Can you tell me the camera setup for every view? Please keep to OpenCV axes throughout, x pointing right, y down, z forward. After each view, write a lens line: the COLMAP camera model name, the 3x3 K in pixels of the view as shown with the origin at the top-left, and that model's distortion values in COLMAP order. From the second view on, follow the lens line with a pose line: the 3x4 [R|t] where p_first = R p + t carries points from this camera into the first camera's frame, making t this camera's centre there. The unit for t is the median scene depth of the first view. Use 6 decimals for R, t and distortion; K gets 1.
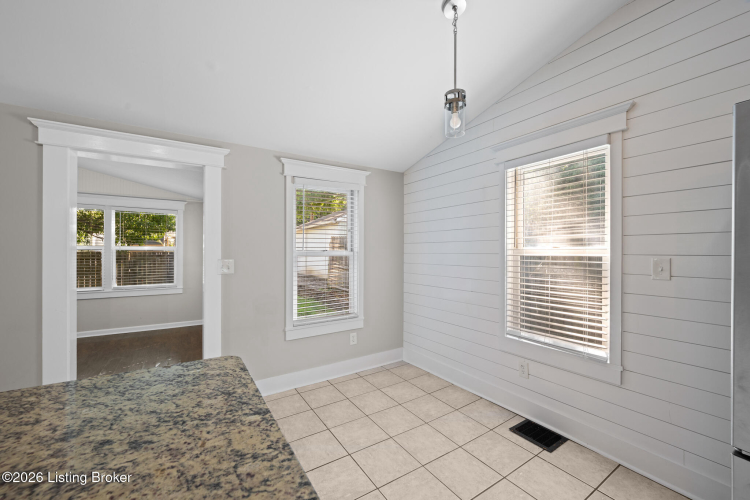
lens RADIAL K [[301.8, 0, 376.1], [0, 301.8, 251.7], [0, 0, 1]] dist [-0.001180, 0.000168]
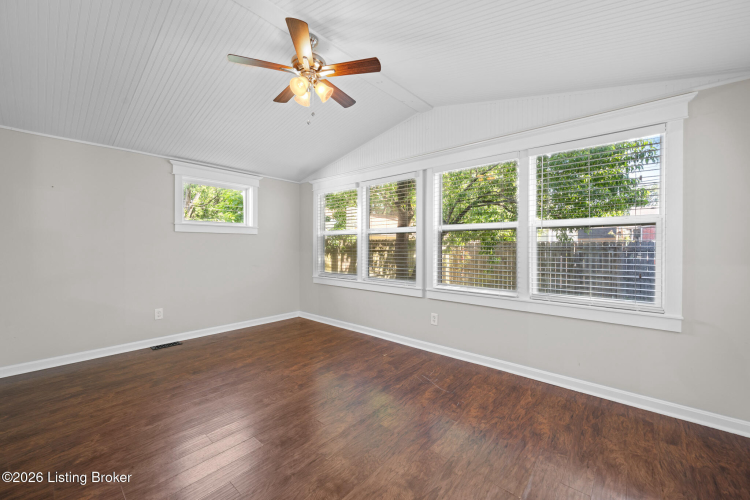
lens RADIAL K [[299.4, 0, 376.7], [0, 299.4, 250.1], [0, 0, 1]] dist [0.000405, -0.000183]
pose [[0.279328, 0.011494, -0.960127, -0.791503], [0.002774, 0.999915, 0.012778, 0.055584], [0.960192, -0.006232, 0.279272, 1.073442]]
